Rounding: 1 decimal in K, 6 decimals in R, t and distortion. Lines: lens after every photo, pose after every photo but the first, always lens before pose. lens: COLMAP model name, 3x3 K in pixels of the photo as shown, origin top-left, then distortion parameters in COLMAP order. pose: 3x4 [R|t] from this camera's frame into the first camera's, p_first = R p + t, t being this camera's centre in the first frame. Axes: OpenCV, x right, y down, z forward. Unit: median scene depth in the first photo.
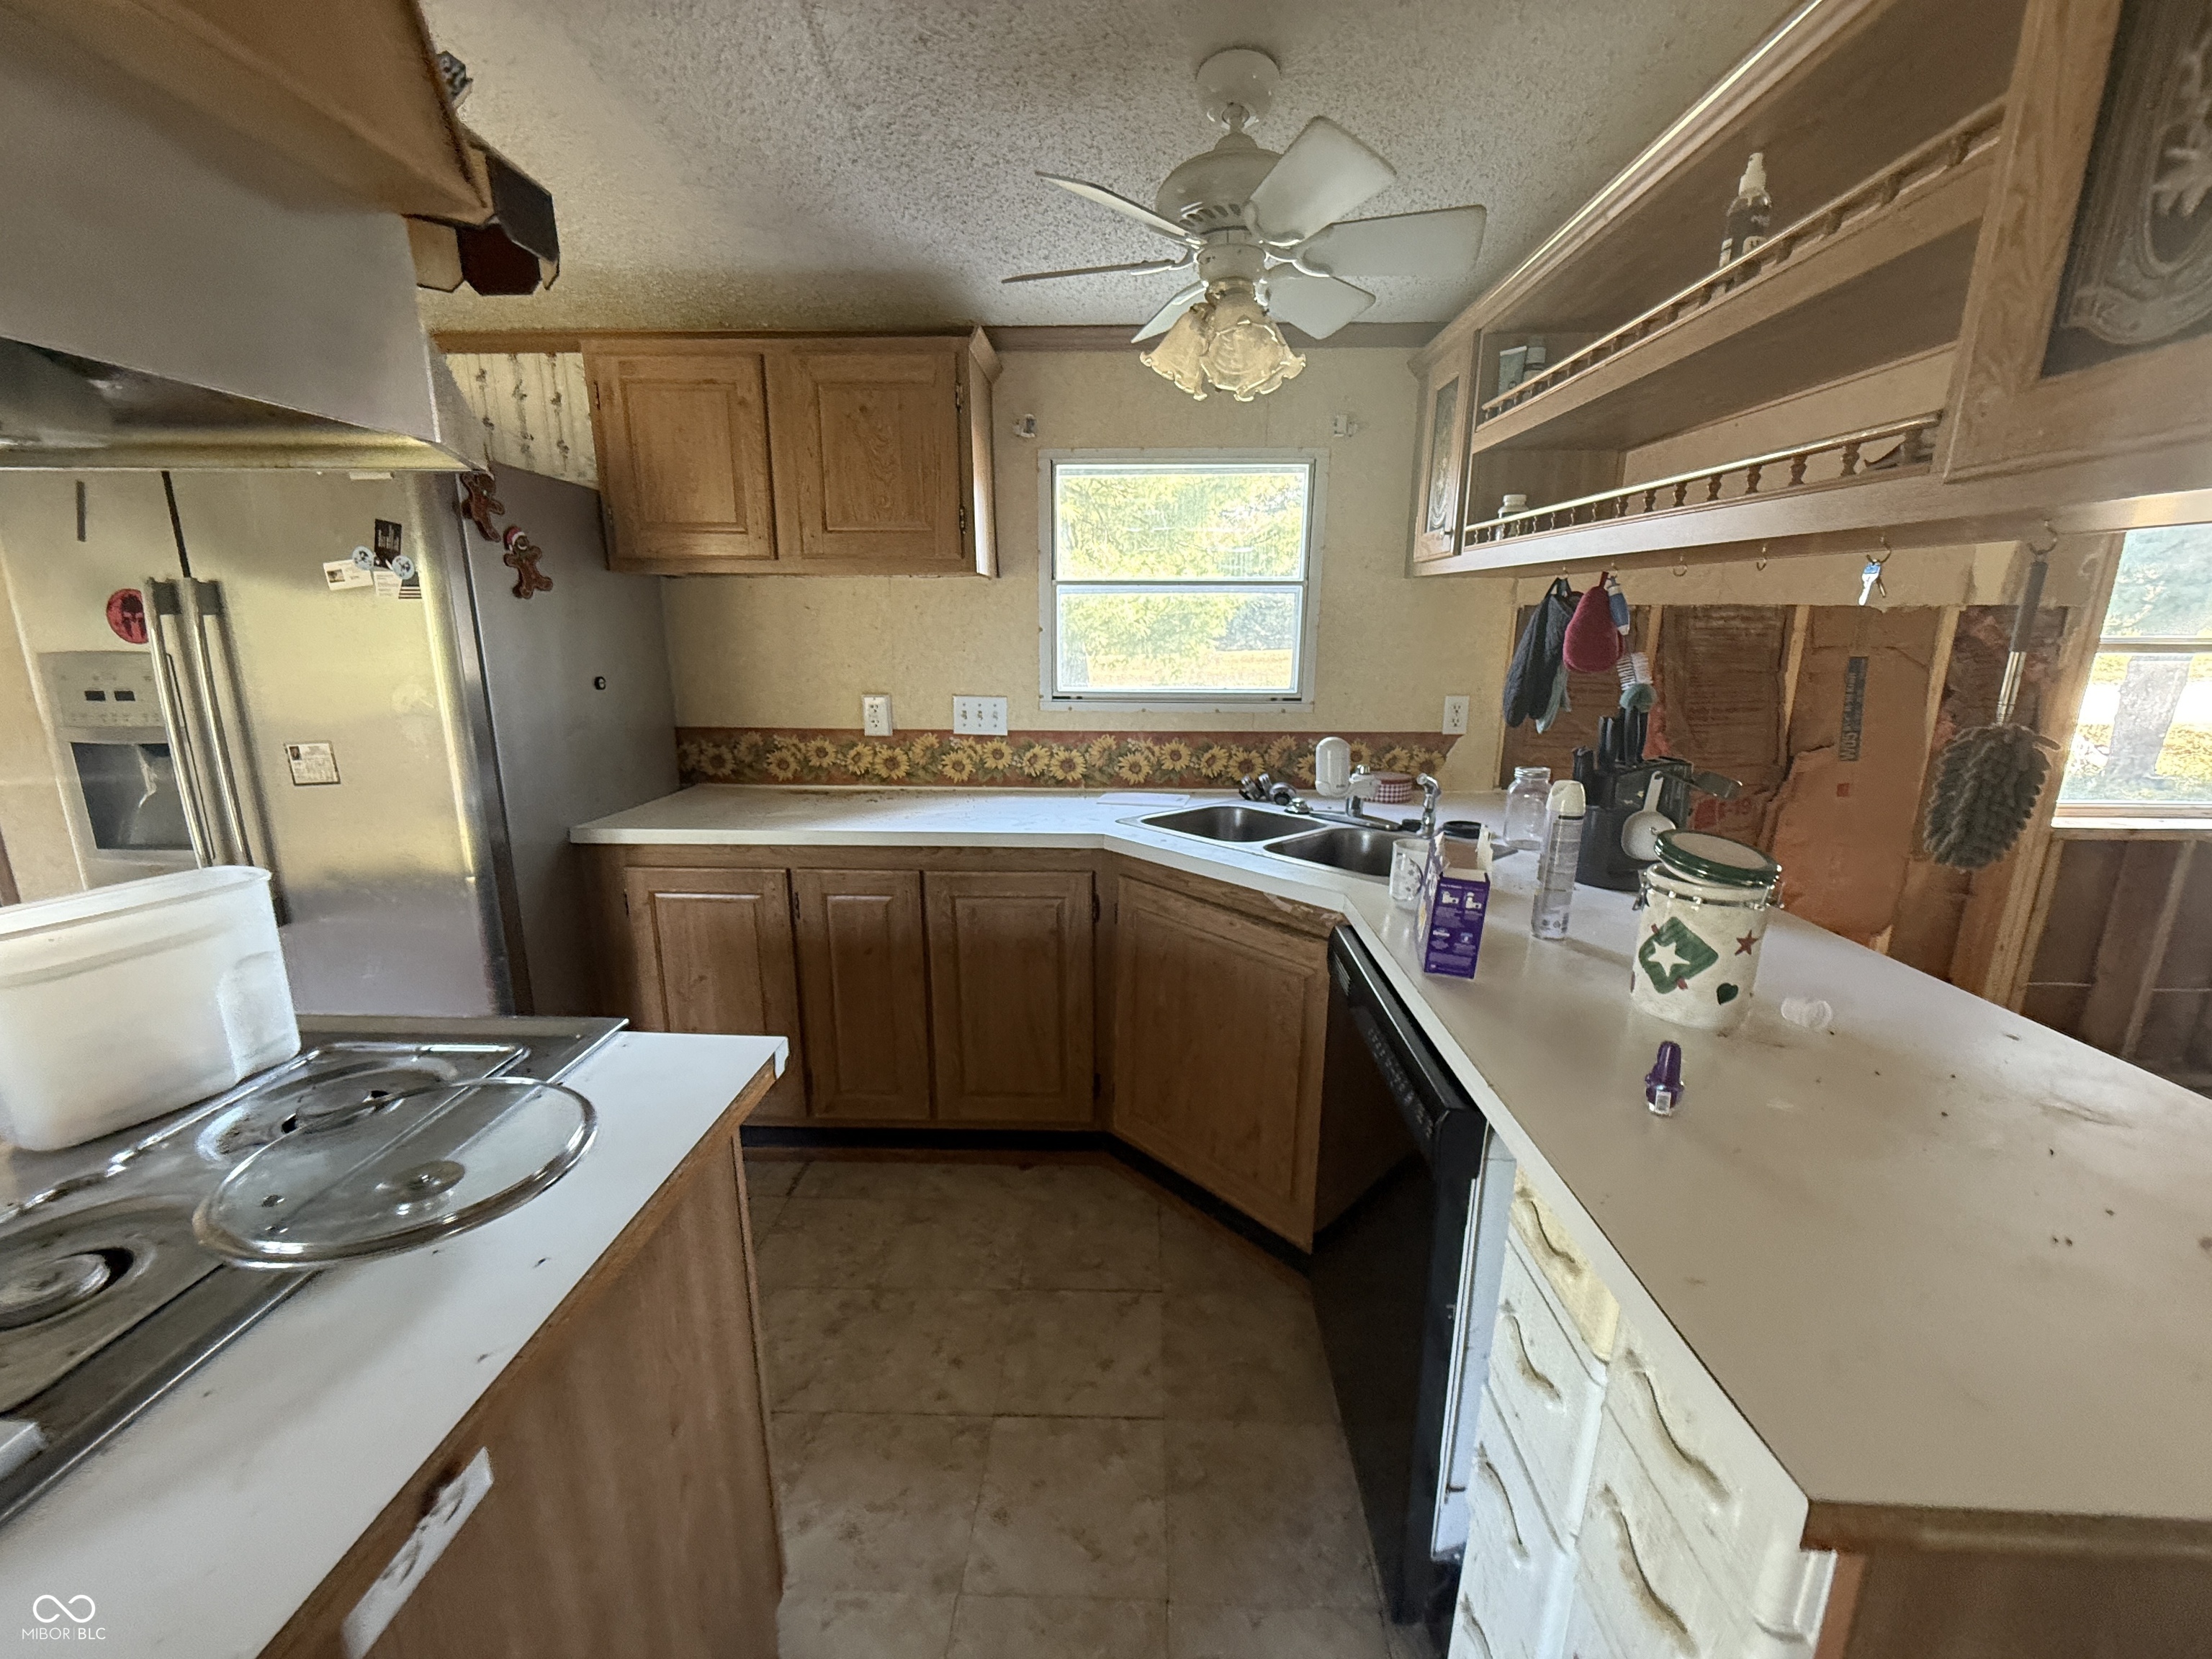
lens RADIAL K [[880.4, 0, 1118.3], [0, 880.4, 826.0], [0, 0, 1]] dist [-0.000109, -0.000232]
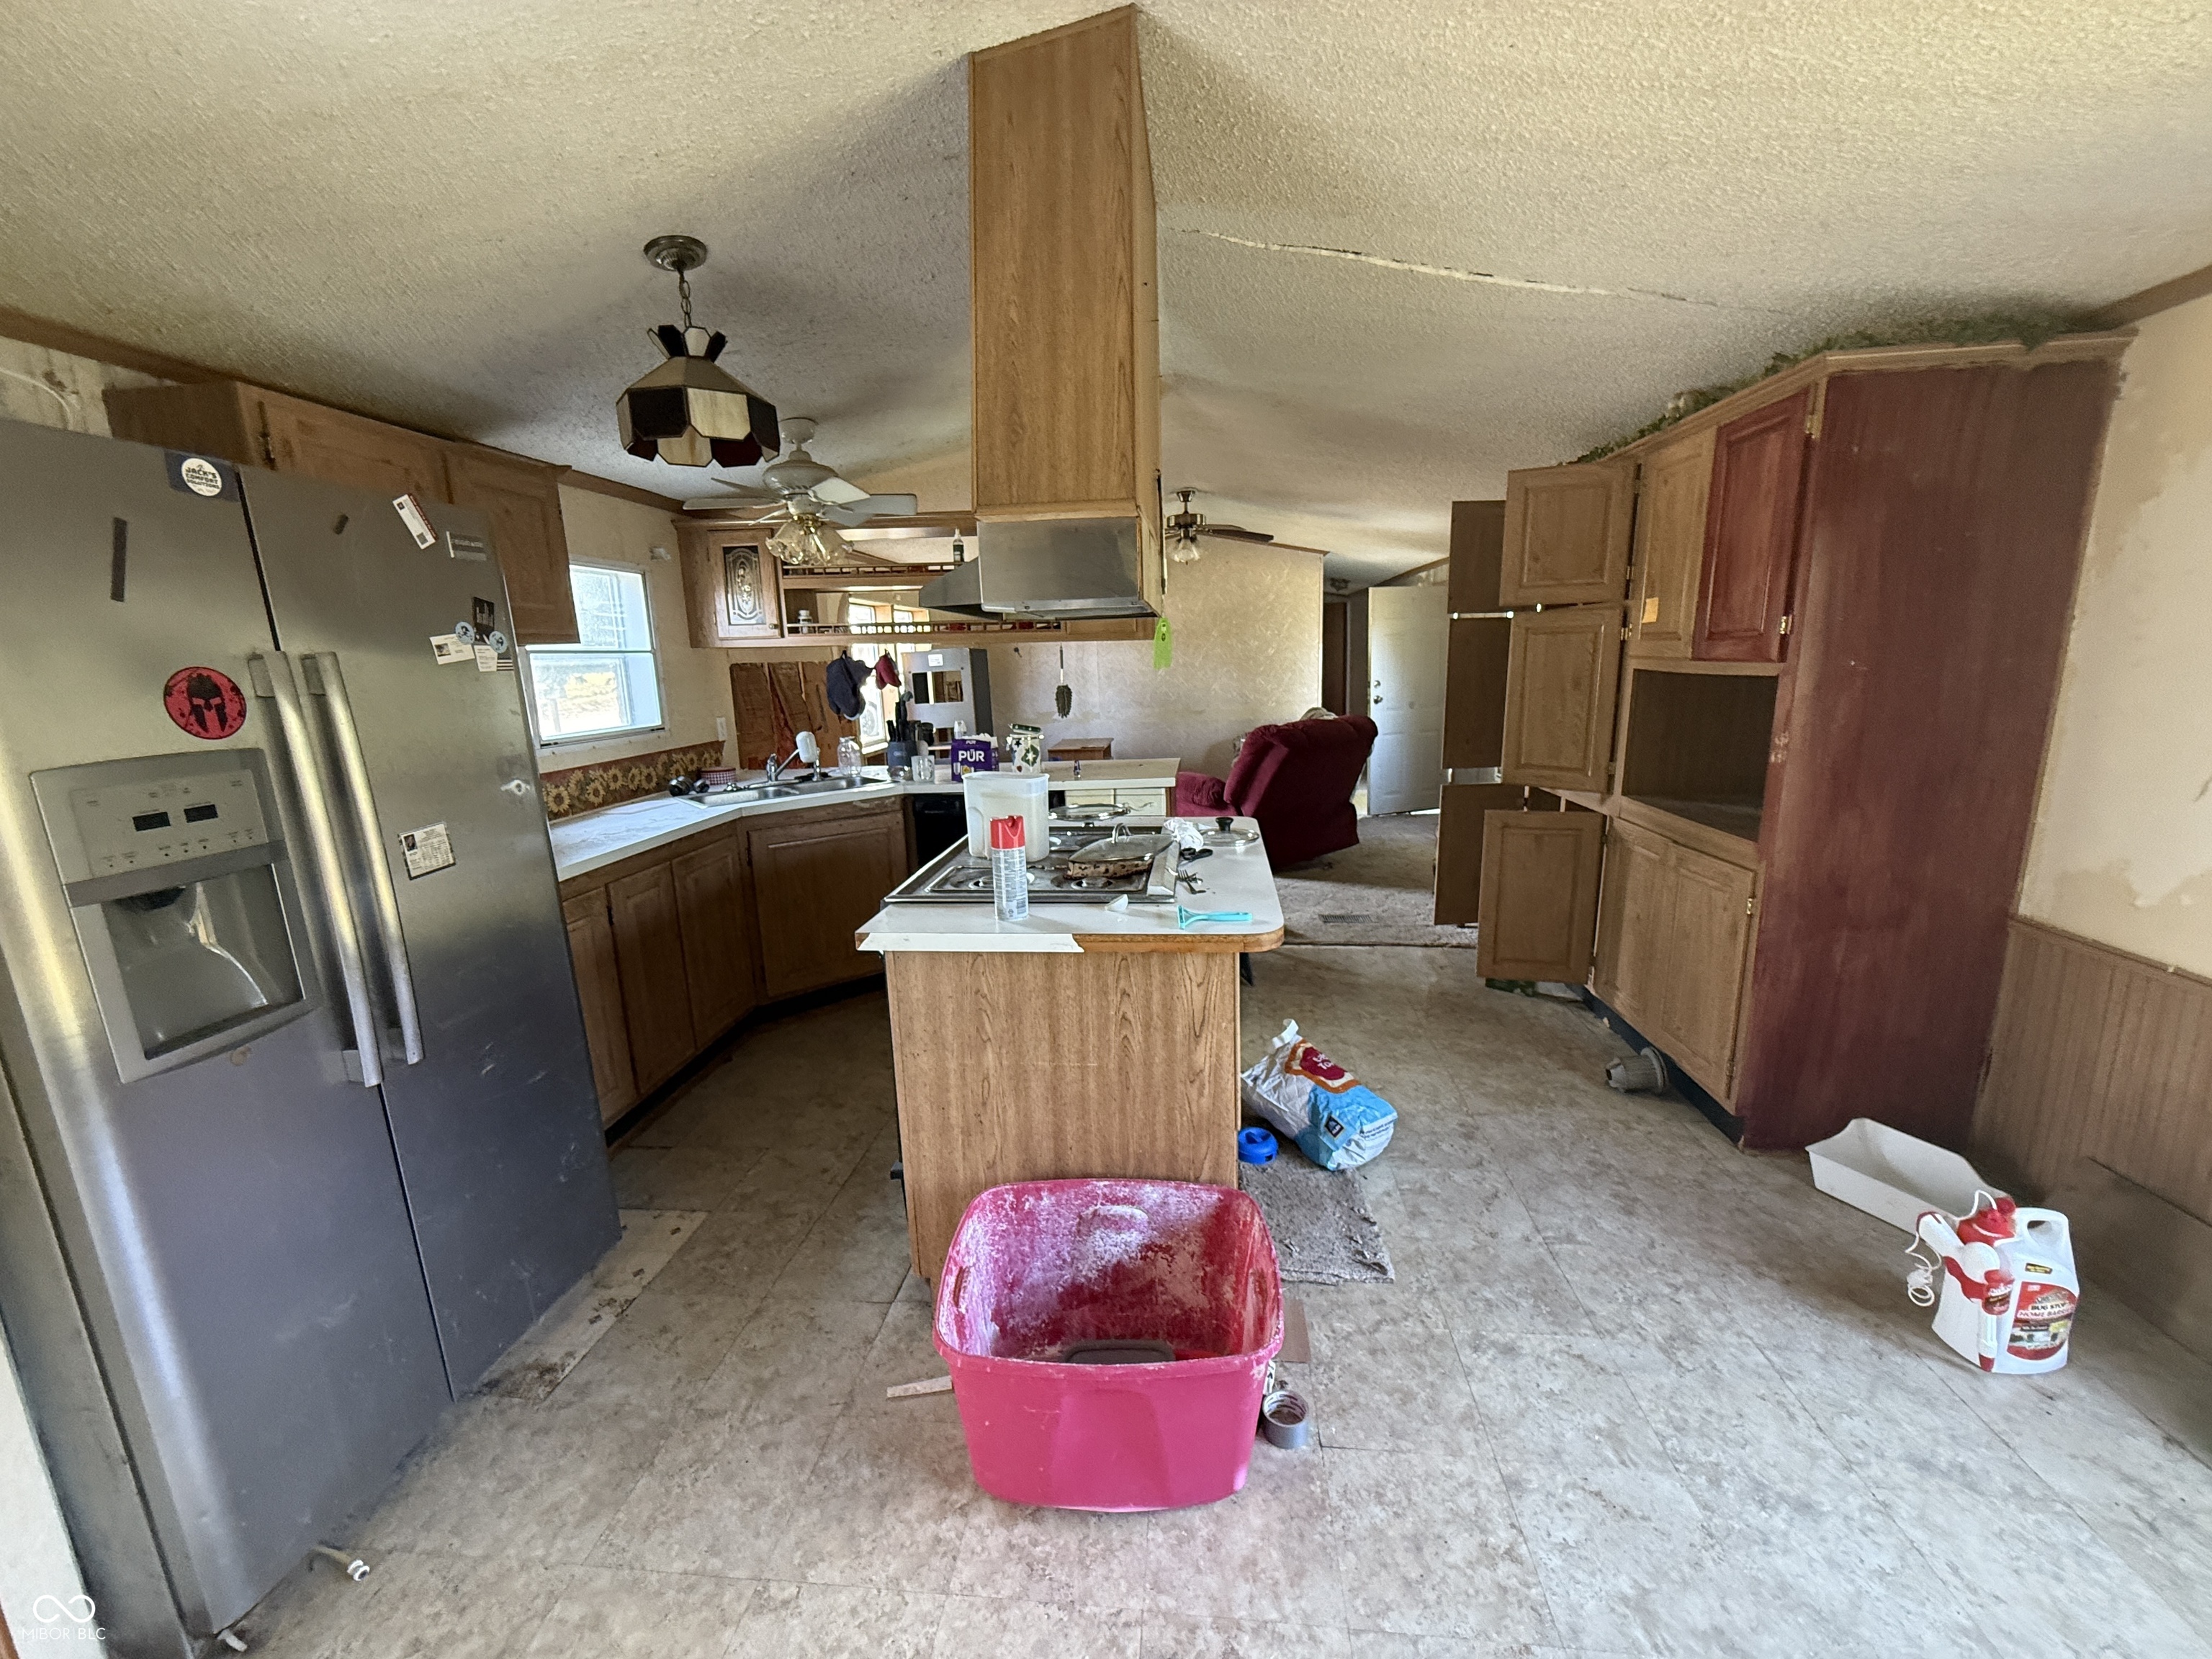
lens RADIAL K [[880.4, 0, 1111.3], [0, 880.4, 841.9], [0, 0, 1]] dist [-0.000109, -0.000232]
pose [[0.074294, -0.213679, 0.974075, -1.263699], [0.257136, 0.947850, 0.188314, -0.049122], [-0.963515, 0.236479, 0.125365, 0.136737]]
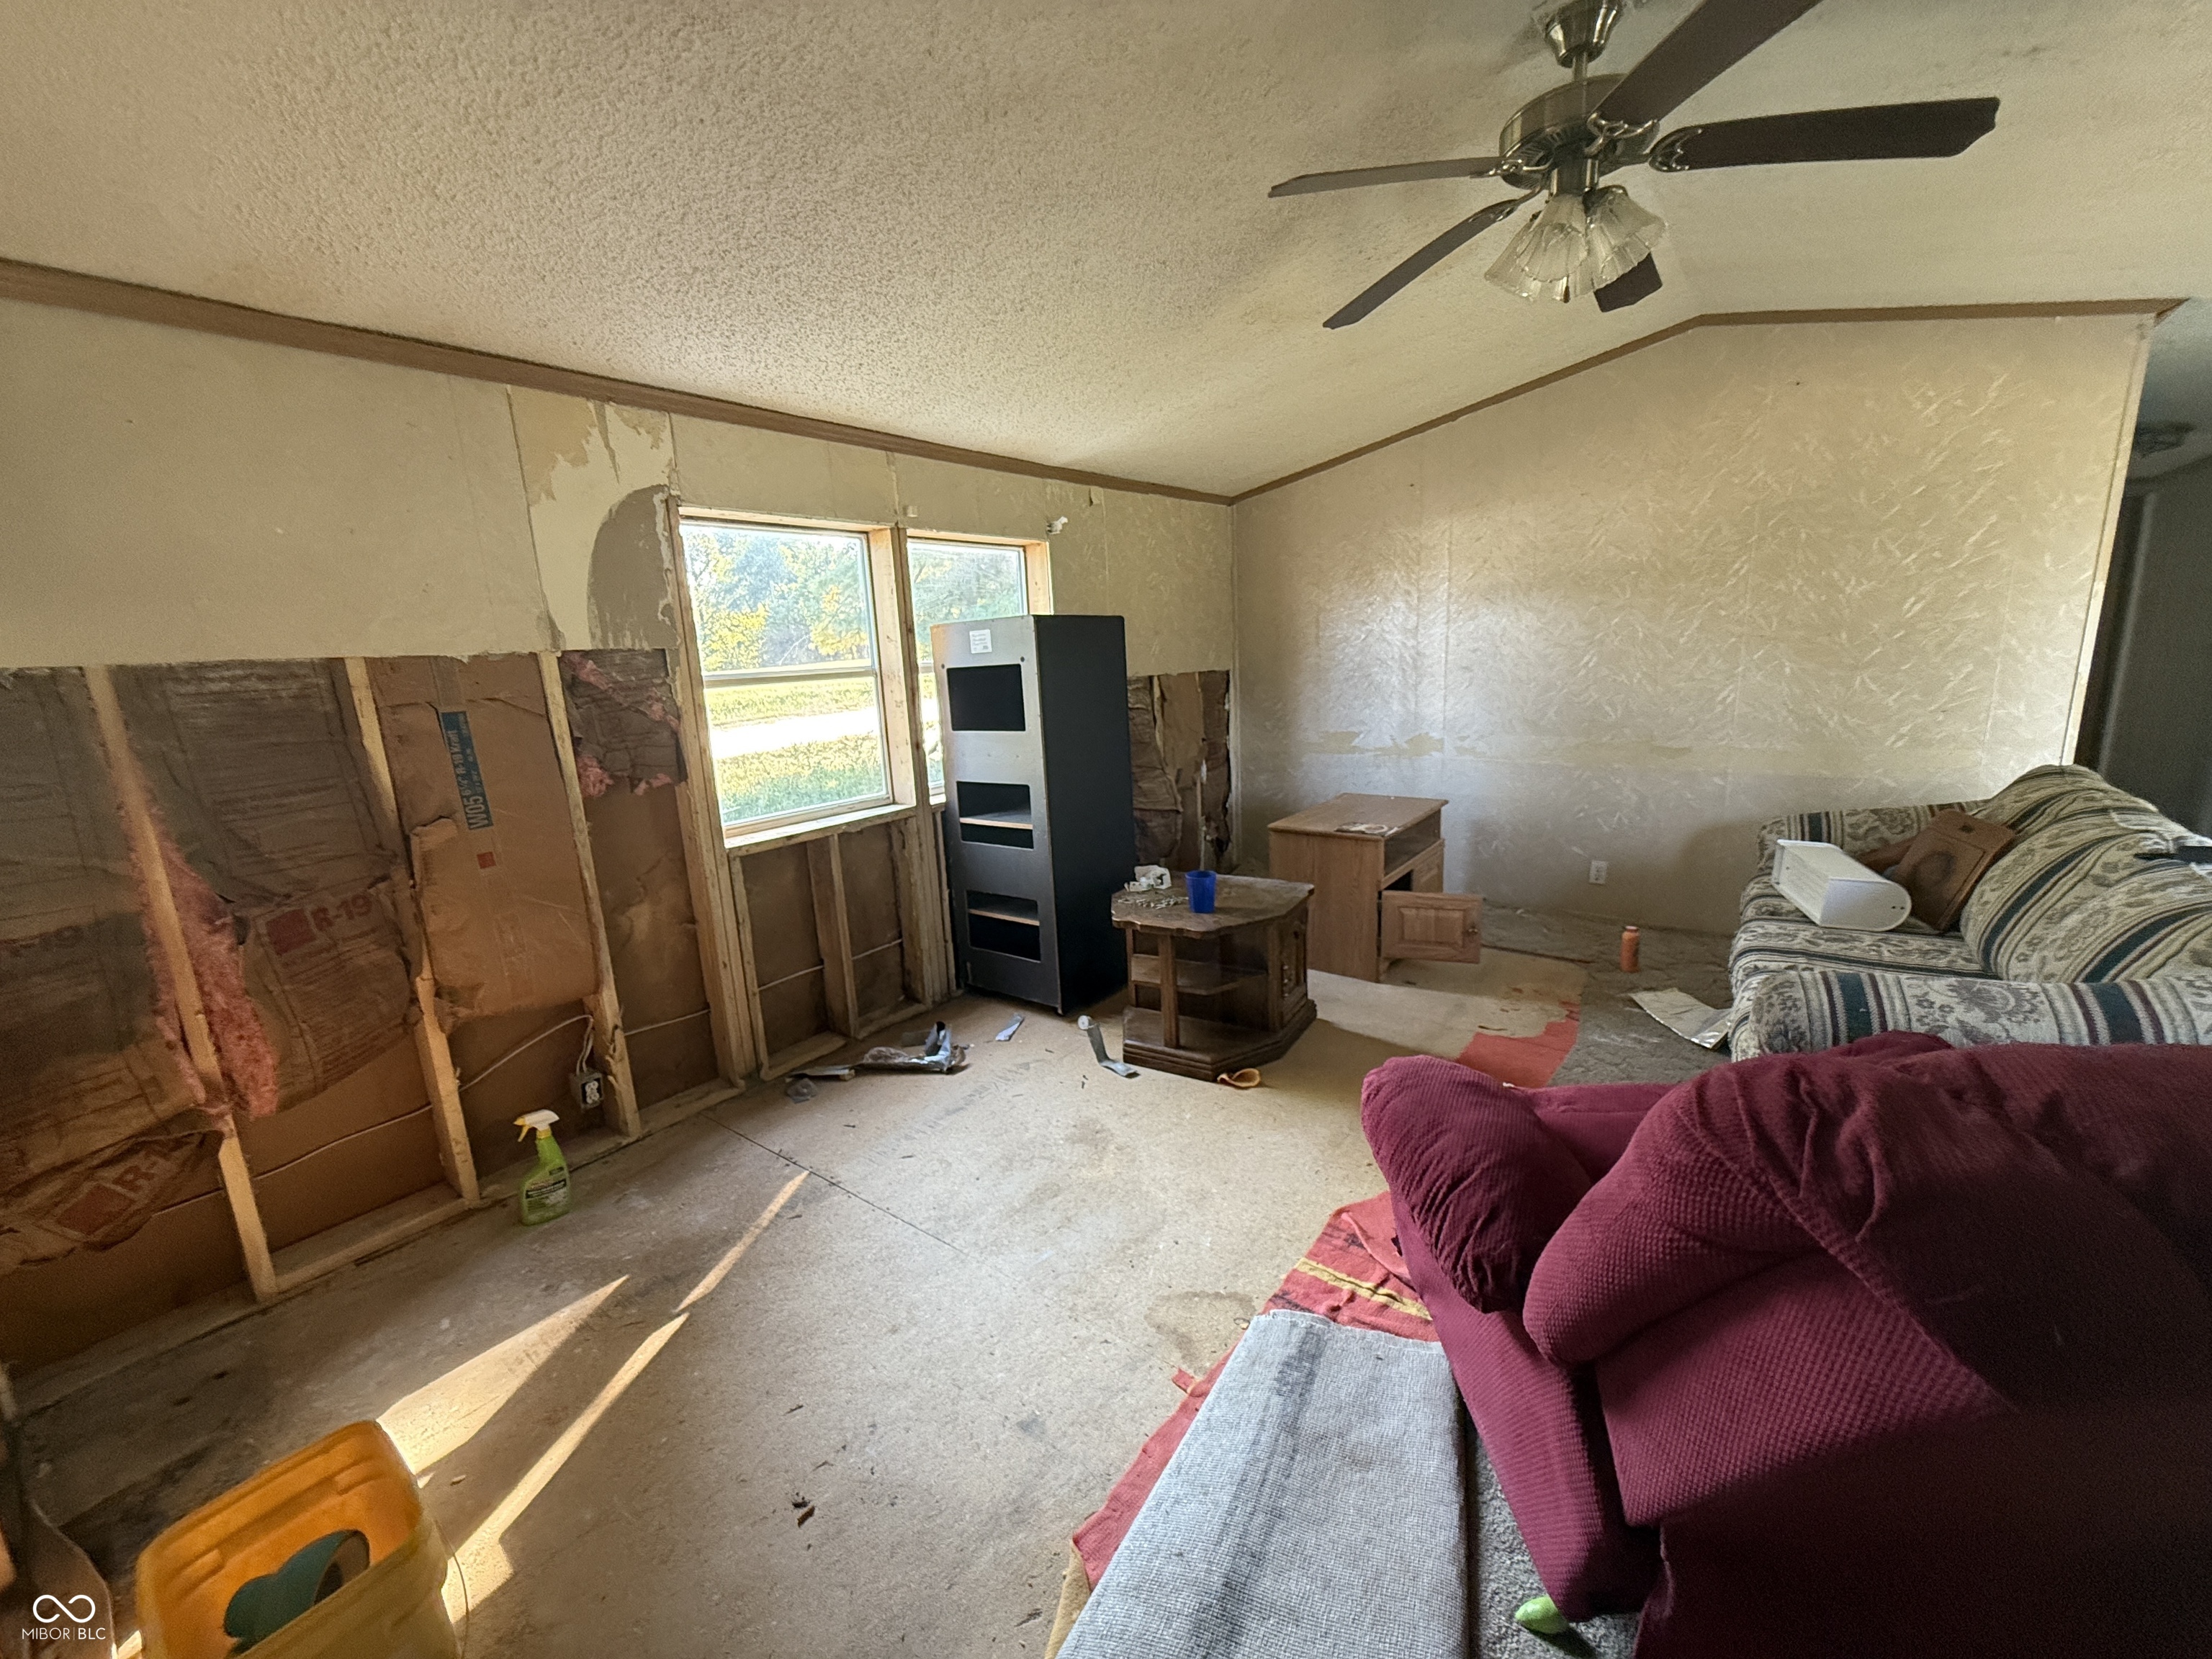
lens RADIAL K [[880.4, 0, 1103.7], [0, 880.4, 828.5], [0, 0, 1]] dist [-0.000109, -0.000232]
pose [[0.583244, -0.193986, 0.788794, 0.657449], [0.228166, 0.971095, 0.070110, 0.010287], [-0.779594, 0.139085, 0.610646, -0.042594]]
